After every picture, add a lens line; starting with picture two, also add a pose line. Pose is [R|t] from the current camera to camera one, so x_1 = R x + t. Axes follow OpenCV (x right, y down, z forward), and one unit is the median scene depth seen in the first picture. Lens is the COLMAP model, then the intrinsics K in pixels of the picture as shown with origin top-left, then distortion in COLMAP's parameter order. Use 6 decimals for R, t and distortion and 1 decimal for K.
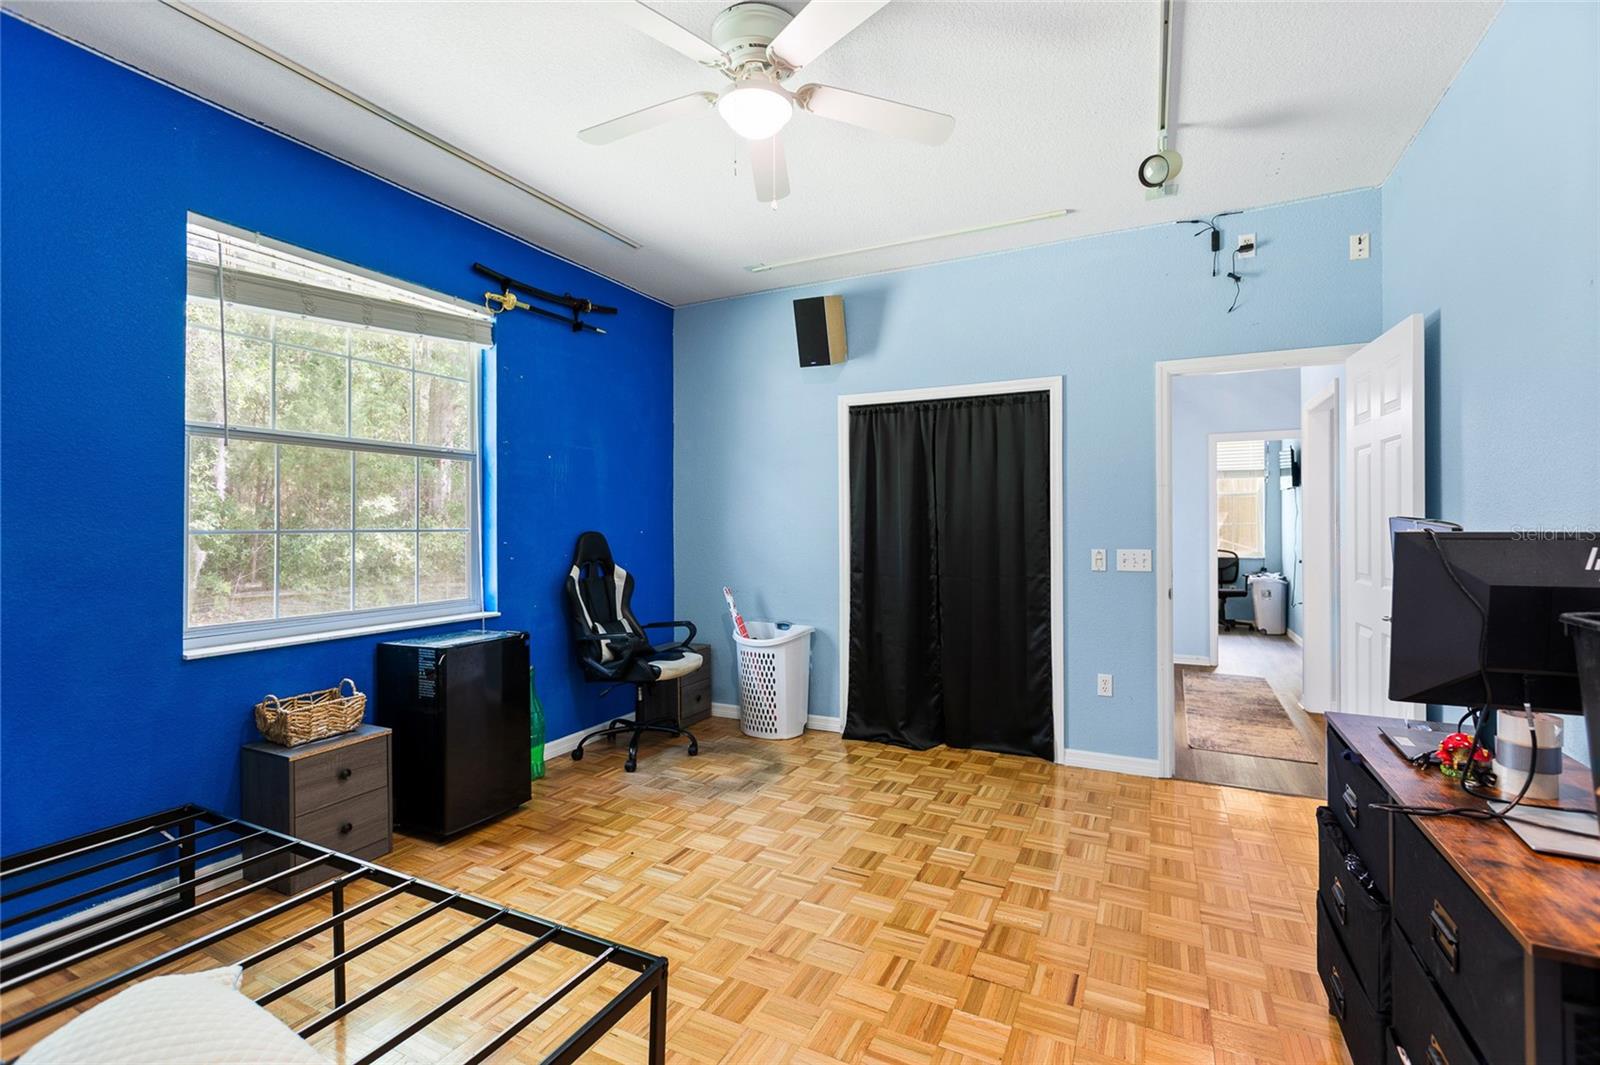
lens RADIAL K [[721.4, 0, 800.0], [0, 721.4, 532.5], [0, 0, 1]] dist [-0.001752, -0.000093]
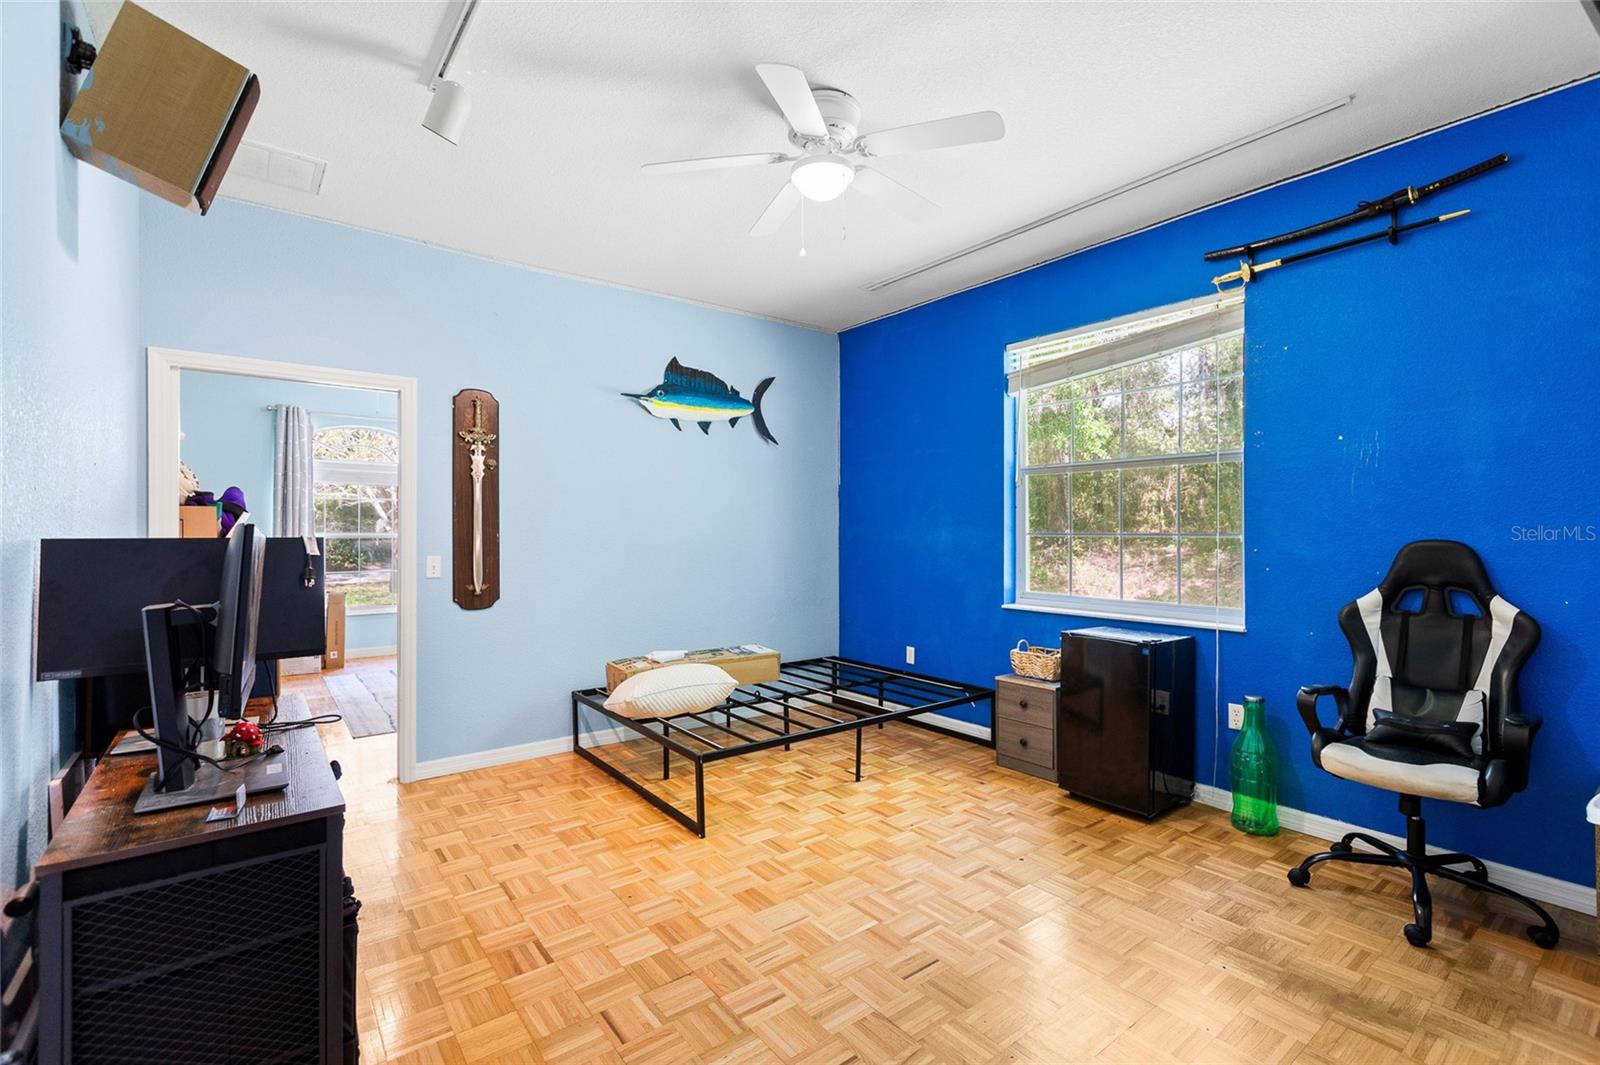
lens RADIAL K [[721.4, 0, 800.0], [0, 721.4, 532.5], [0, 0, 1]] dist [-0.001752, -0.000093]
pose [[-0.438129, 0.004915, -0.898899, 0.810033], [-0.006495, 0.999942, 0.008633, -0.012803], [0.898889, 0.009621, -0.438071, 1.181922]]
